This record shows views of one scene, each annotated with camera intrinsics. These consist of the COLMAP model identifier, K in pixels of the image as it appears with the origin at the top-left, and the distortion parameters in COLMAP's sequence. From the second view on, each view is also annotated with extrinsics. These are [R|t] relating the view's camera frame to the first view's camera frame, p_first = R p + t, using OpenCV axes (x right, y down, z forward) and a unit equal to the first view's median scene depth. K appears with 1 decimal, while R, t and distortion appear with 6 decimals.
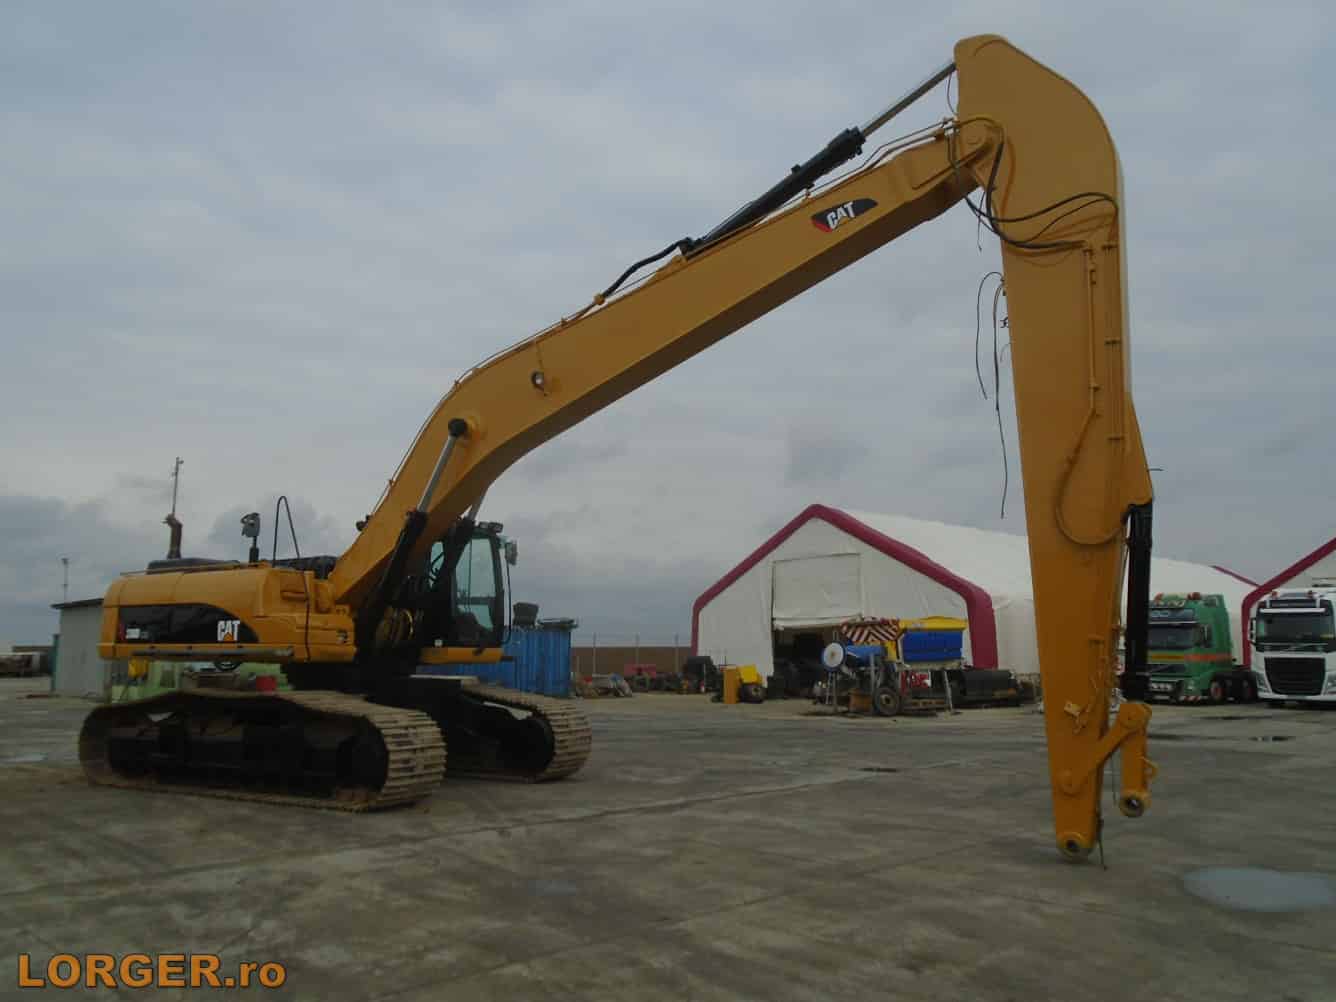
lens RADIAL K [[1056.0, 0, 668.0], [0, 1056.0, 501.0], [0, 0, 1]] dist [-0.021125, -0.001985]
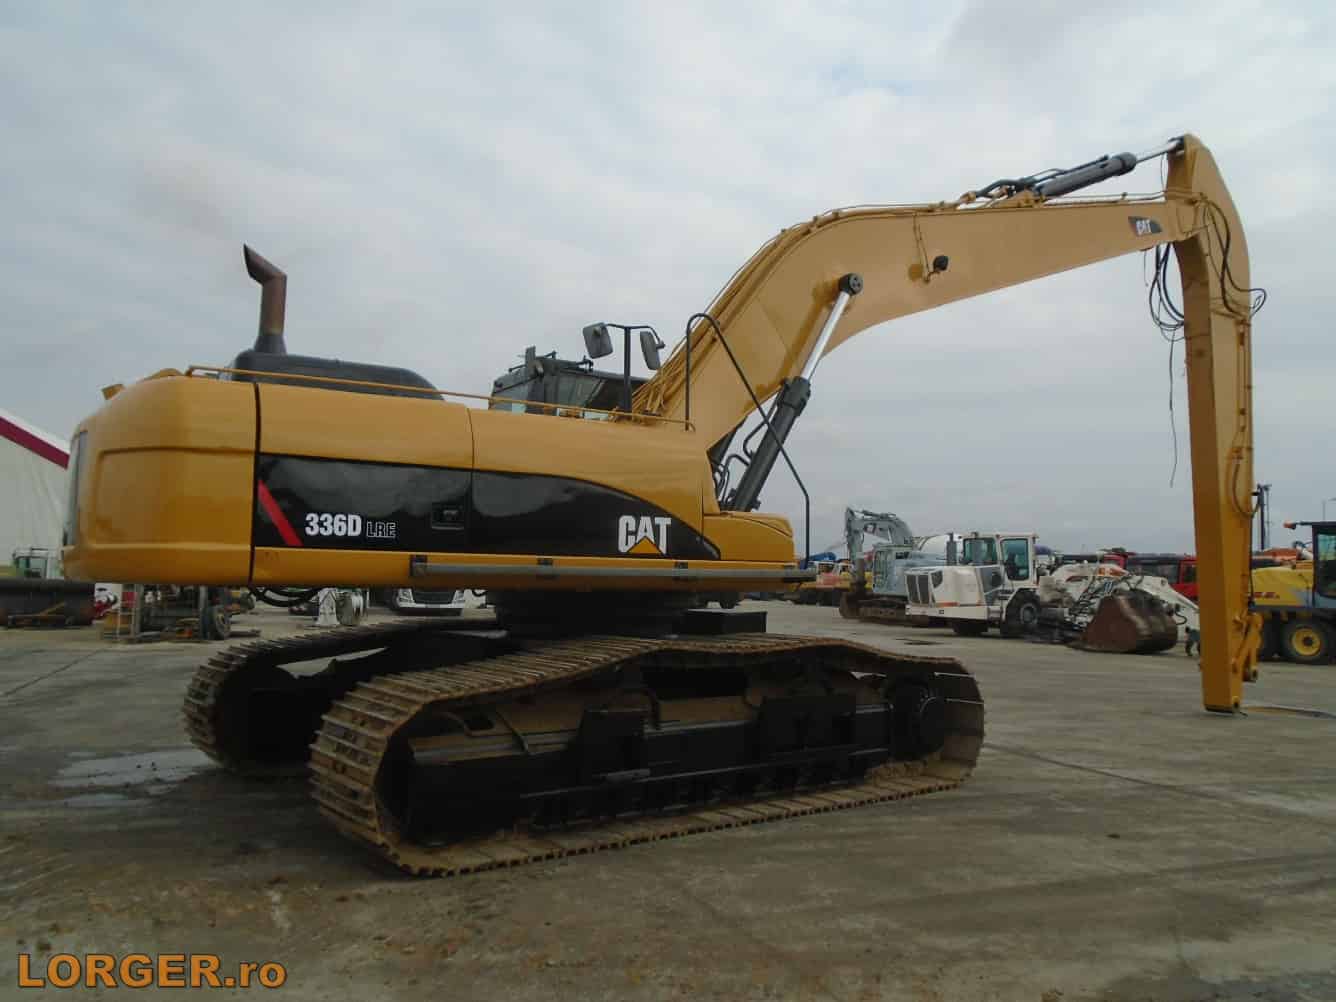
lens RADIAL K [[1056.0, 0, 668.0], [0, 1056.0, 501.0], [0, 0, 1]] dist [-0.021125, -0.001985]
pose [[0.400402, 0.067749, 0.913831, -0.914752], [-0.148765, 0.988839, -0.008128, 0.108267], [-0.904183, -0.132692, 0.406012, 0.764712]]
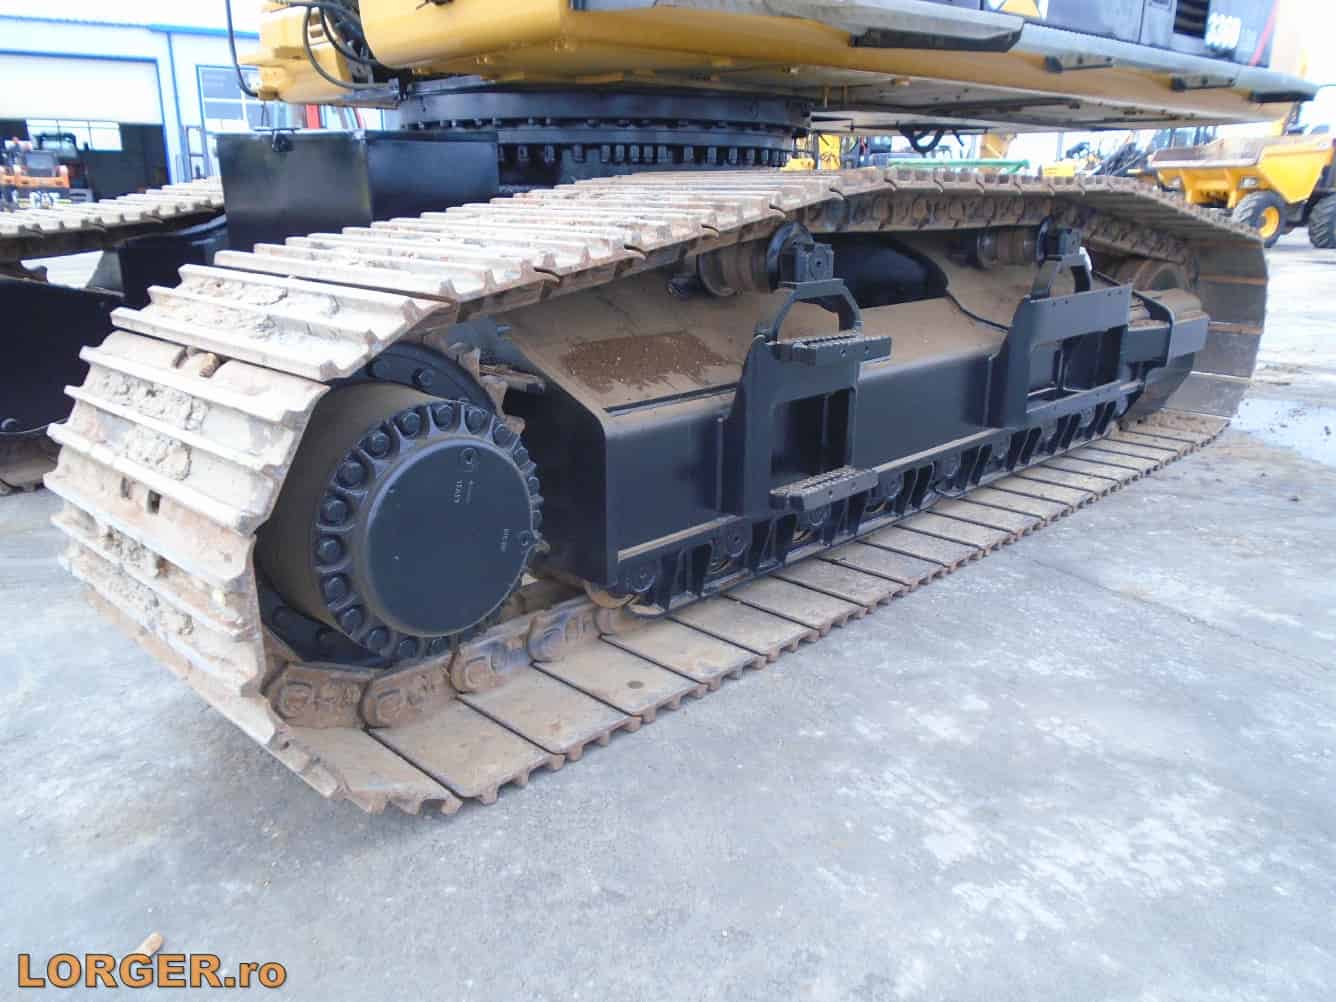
lens RADIAL K [[1056.0, 0, 668.0], [0, 1056.0, 501.0], [0, 0, 1]] dist [-0.021125, -0.001985]
pose [[0.252093, -0.279699, 0.926400, -0.659623], [-0.159327, 0.932258, 0.324824, 0.175330], [-0.954497, -0.229486, 0.190452, 0.962659]]
